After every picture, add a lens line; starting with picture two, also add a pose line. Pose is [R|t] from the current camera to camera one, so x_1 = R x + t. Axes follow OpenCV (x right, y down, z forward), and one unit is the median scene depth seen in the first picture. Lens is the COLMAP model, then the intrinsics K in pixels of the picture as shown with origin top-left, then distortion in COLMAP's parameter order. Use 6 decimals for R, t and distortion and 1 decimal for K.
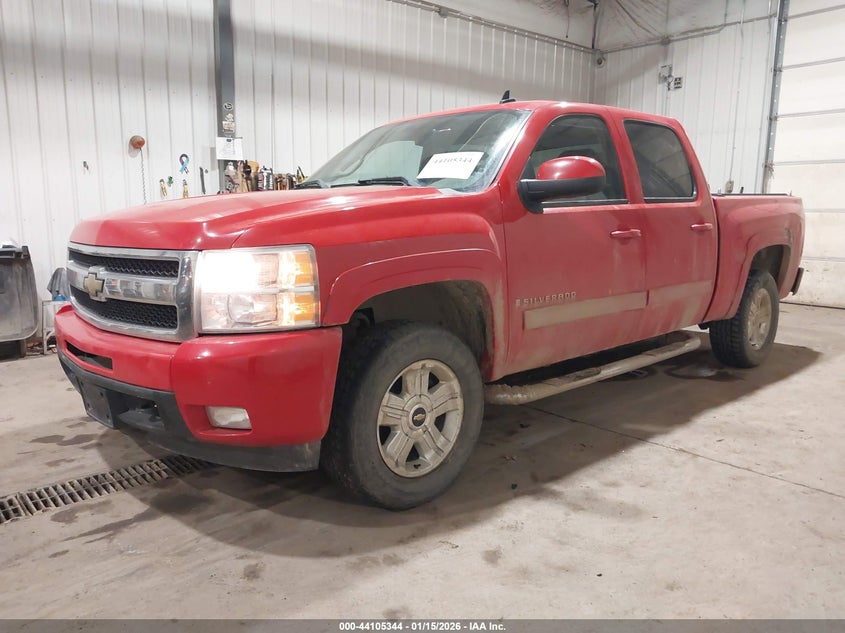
lens RADIAL K [[670.0, 0, 416.6], [0, 670.0, 321.8], [0, 0, 1]] dist [-0.000609, 0.001629]
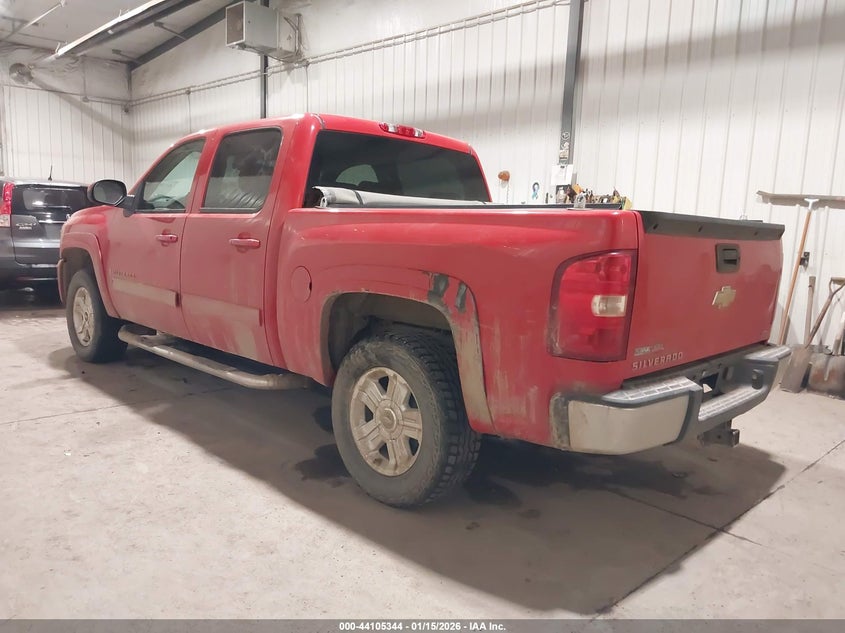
lens RADIAL K [[670.0, 0, 418.7], [0, 670.0, 316.2], [0, 0, 1]] dist [-0.000609, 0.001629]
pose [[0.039133, 0.144145, -0.988783, 1.399858], [-0.208518, 0.968933, 0.132999, -0.227394], [0.977235, 0.200974, 0.067974, 1.278427]]
